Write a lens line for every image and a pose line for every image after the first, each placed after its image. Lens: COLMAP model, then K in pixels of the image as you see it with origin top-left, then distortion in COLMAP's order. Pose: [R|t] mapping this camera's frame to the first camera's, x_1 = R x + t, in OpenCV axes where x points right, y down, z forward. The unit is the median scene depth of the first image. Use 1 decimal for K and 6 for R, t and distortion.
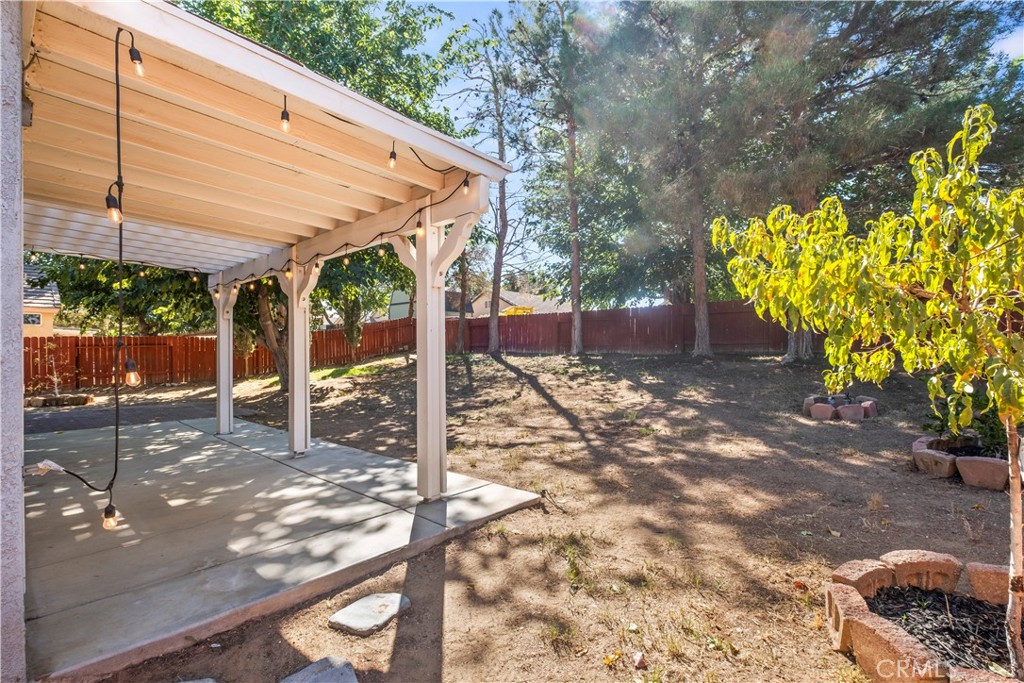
lens RADIAL K [[444.4, 0, 513.8], [0, 444.4, 349.8], [0, 0, 1]] dist [-0.005440, -0.000756]
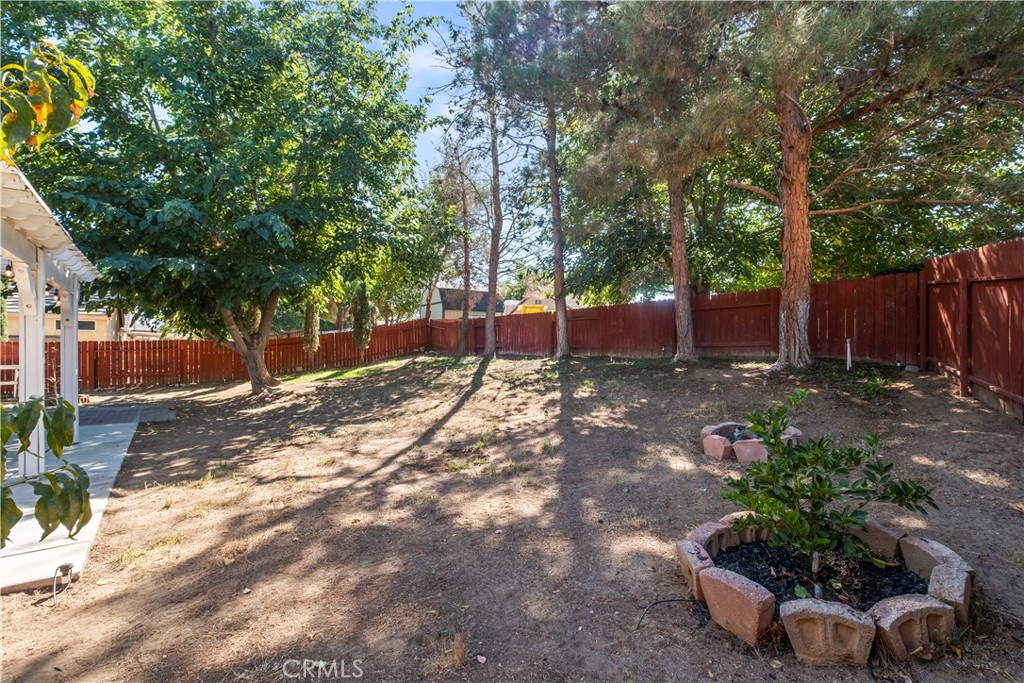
lens RADIAL K [[444.4, 0, 510.5], [0, 444.4, 342.3], [0, 0, 1]] dist [-0.005440, -0.000756]
pose [[0.980784, -0.004805, -0.195035, 0.214860], [0.002062, 0.999896, -0.014262, -0.008443], [0.195084, 0.013586, 0.980693, 0.104460]]
